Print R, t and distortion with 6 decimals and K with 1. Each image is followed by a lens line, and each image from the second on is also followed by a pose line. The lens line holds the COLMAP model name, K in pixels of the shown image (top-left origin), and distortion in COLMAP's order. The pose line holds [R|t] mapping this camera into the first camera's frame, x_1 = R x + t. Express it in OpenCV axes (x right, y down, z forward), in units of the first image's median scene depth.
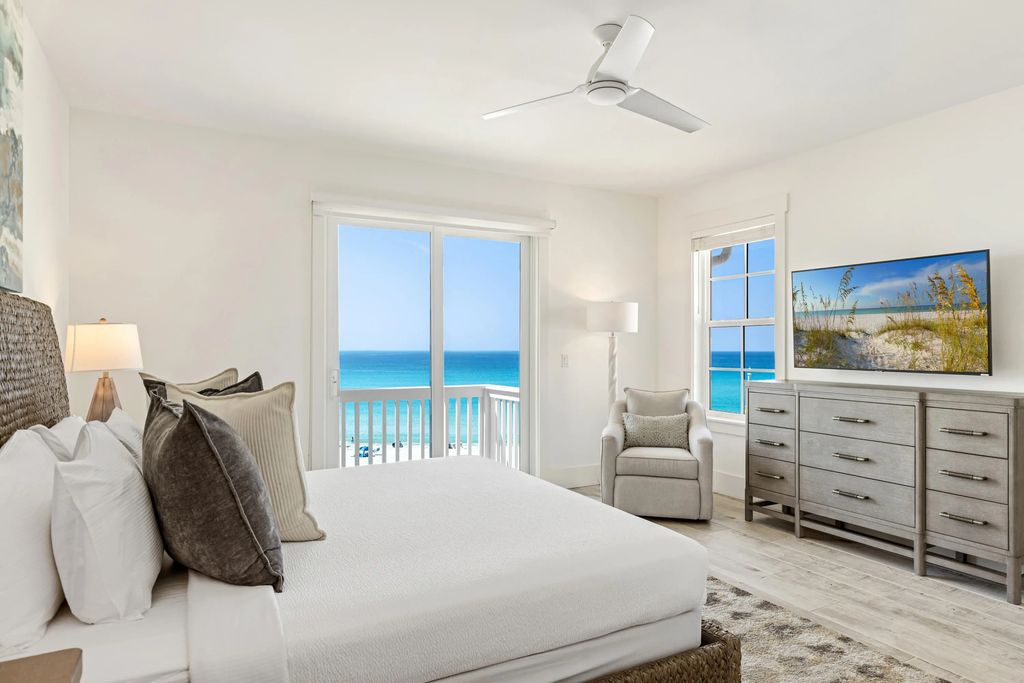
lens RADIAL K [[617.7, 0, 512.0], [0, 617.7, 341.5], [0, 0, 1]] dist [0.001574, -0.000529]
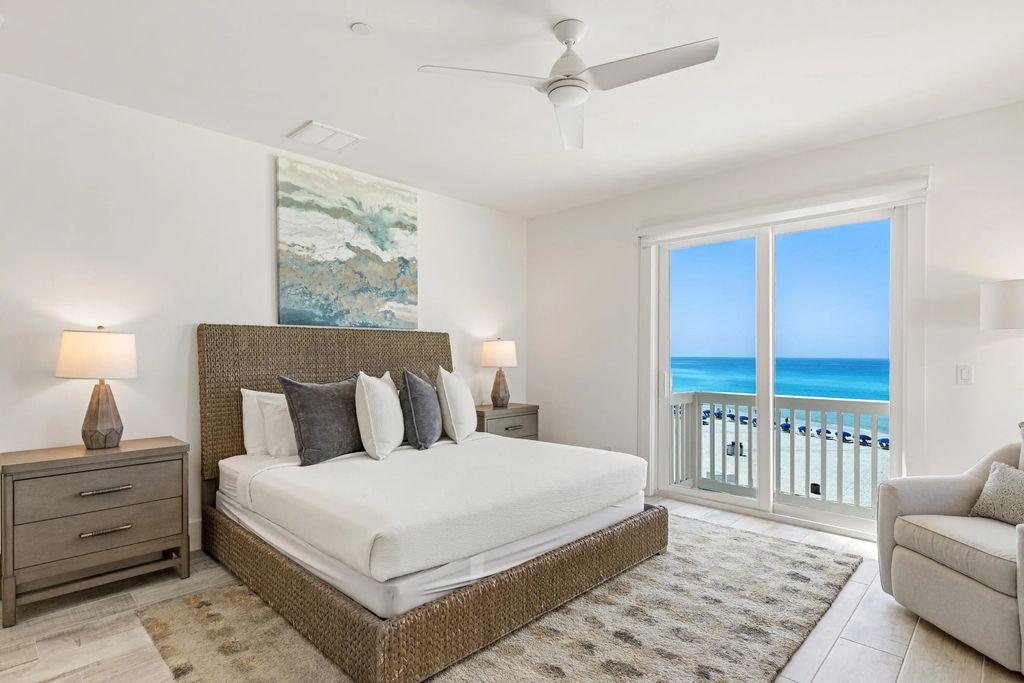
lens RADIAL K [[517.0, 0, 511.7], [0, 517.0, 354.8], [0, 0, 1]] dist [0.000624, 0.000073]
pose [[0.305935, 0.002854, -0.952048, 0.563643], [0.008814, 0.999944, 0.005830, 0.002441], [0.952012, -0.010175, 0.305893, 0.413915]]
